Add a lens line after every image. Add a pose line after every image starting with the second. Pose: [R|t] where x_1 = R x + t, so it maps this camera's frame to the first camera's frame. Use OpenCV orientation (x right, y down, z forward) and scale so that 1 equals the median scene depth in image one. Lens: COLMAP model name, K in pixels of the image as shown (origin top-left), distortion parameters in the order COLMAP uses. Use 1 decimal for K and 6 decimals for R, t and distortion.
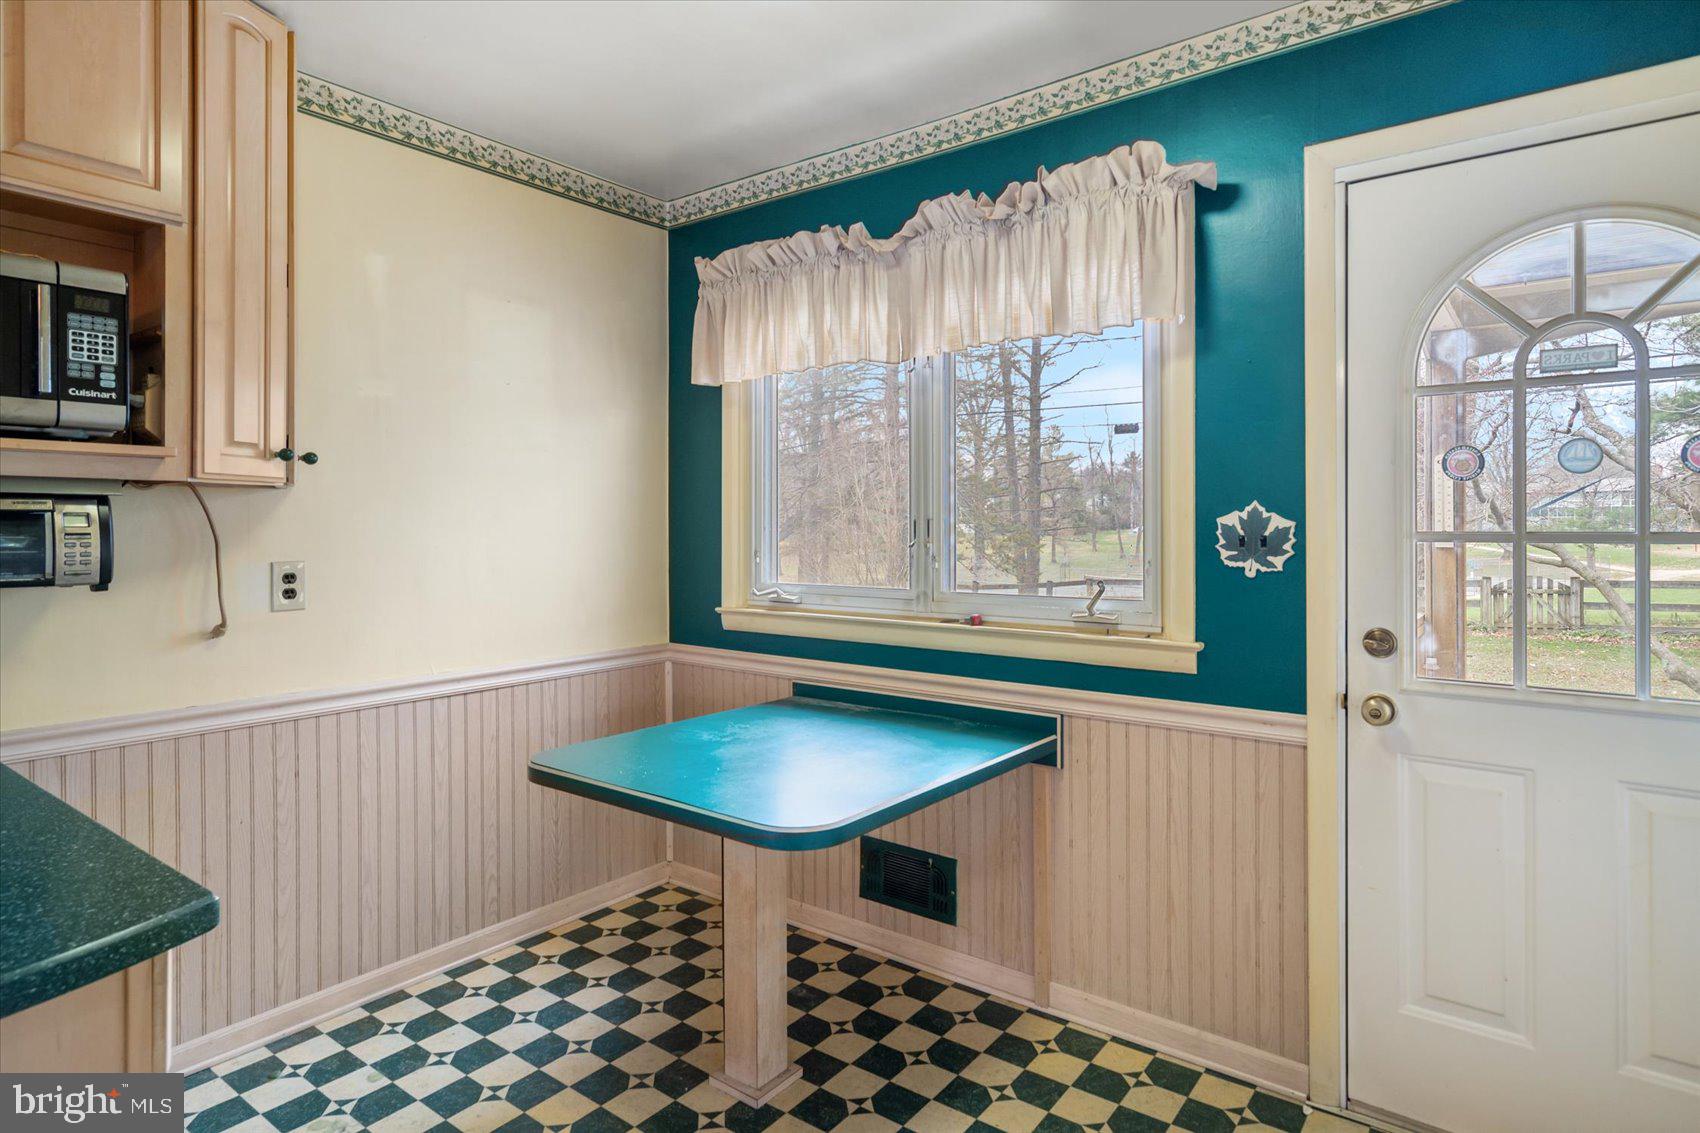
lens RADIAL K [[921.1, 0, 853.1], [0, 921.1, 536.6], [0, 0, 1]] dist [-0.001360, -0.000191]
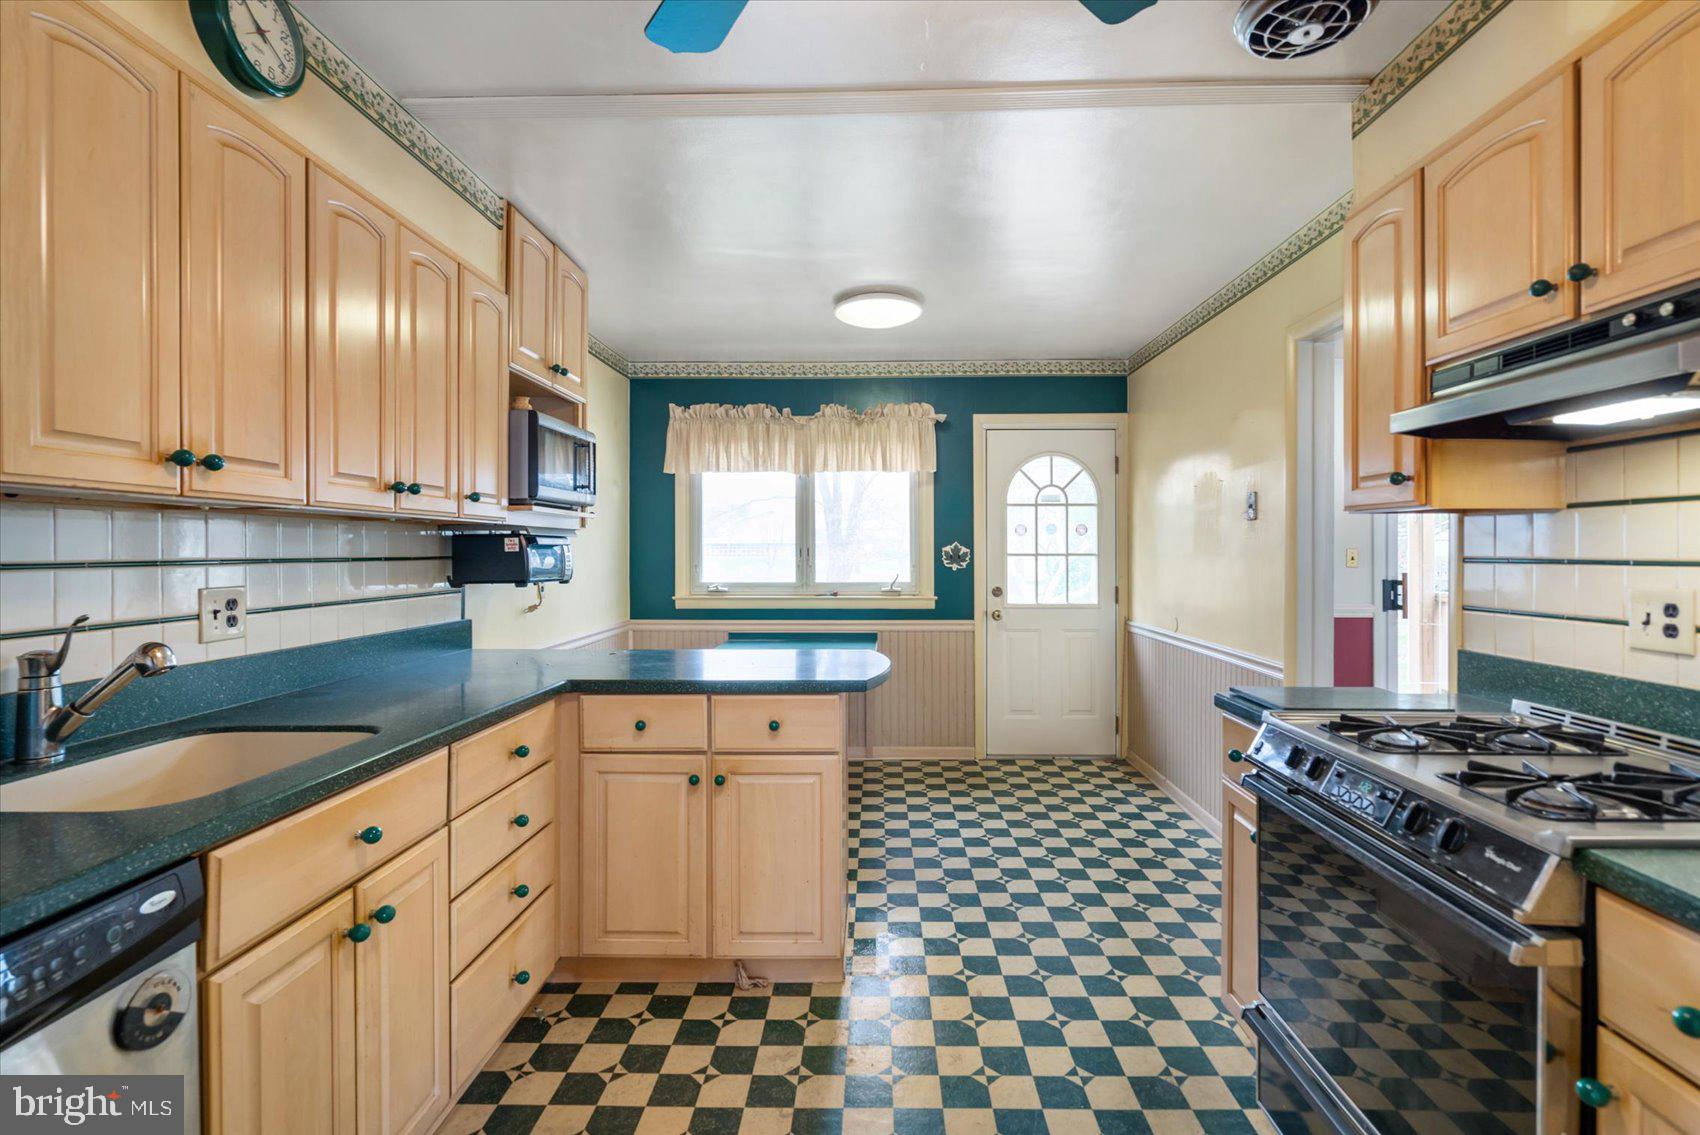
lens RADIAL K [[942.3, 0, 879.5], [0, 942.3, 573.7], [0, 0, 1]] dist [0.002122, 0.001157]
pose [[0.810575, -0.013076, 0.585489, -1.274275], [0.006888, 0.999894, 0.012795, 0.016336], [-0.585594, -0.006339, 0.810579, -1.030054]]
